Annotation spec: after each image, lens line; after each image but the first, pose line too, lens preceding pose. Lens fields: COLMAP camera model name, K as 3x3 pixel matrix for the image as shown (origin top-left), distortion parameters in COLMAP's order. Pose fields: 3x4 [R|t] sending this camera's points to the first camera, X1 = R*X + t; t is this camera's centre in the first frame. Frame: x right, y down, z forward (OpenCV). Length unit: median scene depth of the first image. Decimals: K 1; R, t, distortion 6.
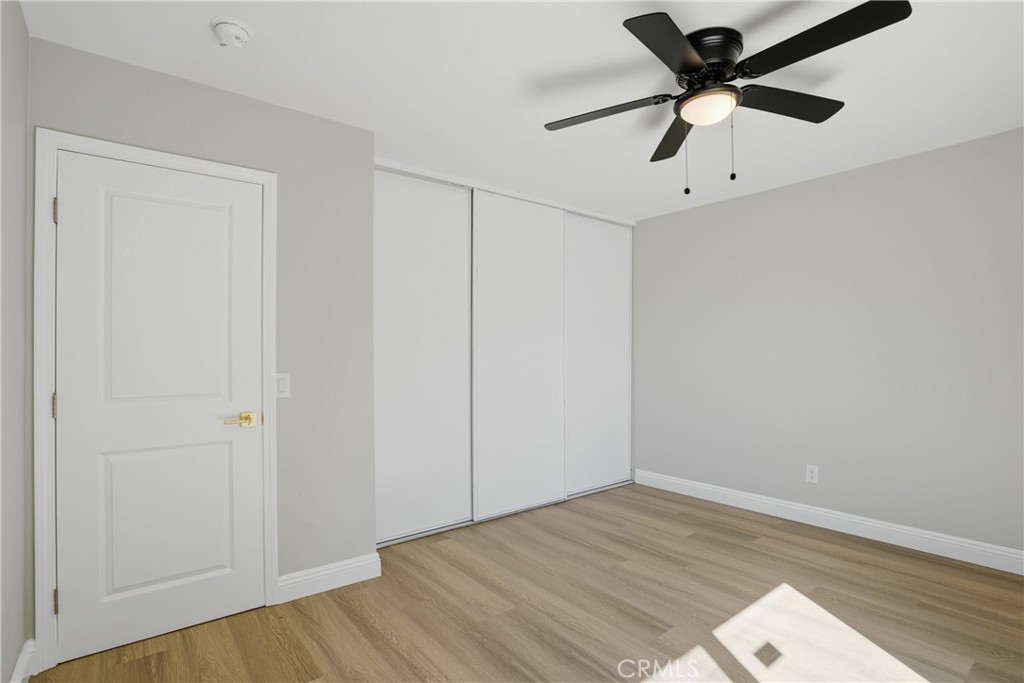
lens RADIAL K [[493.0, 0, 512.1], [0, 493.0, 347.7], [0, 0, 1]] dist [-0.028268, 0.000583]
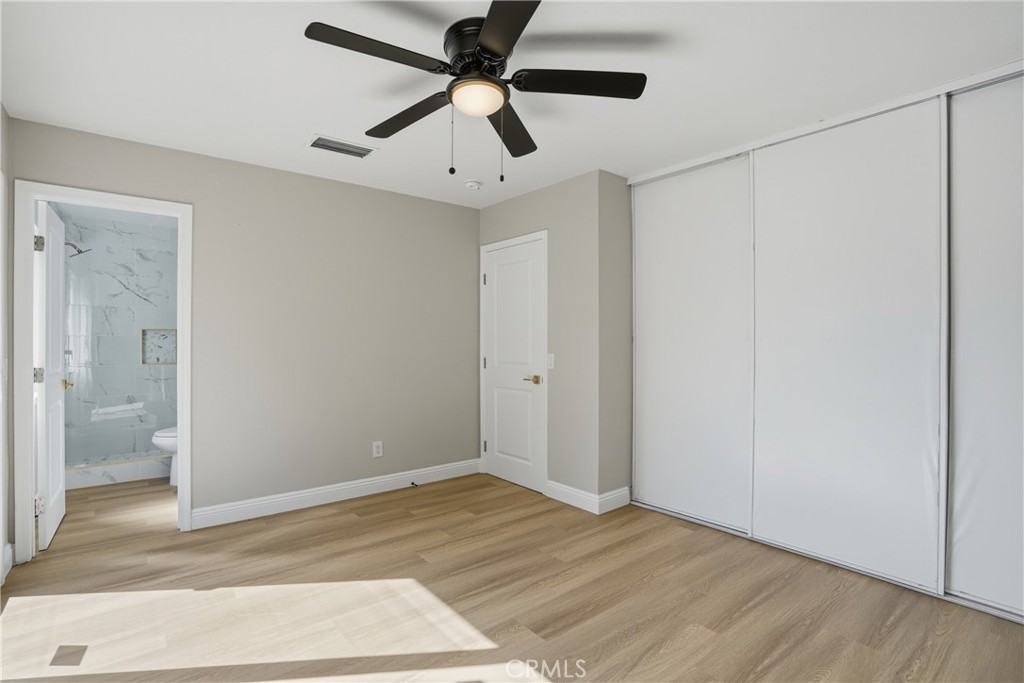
lens RADIAL K [[493.0, 0, 512.3], [0, 493.0, 342.2], [0, 0, 1]] dist [-0.028268, 0.000583]
pose [[0.033534, 0.011011, -0.999377, 1.123646], [0.007553, 0.999908, 0.011270, -0.004457], [0.999409, -0.007926, 0.033447, 0.814462]]
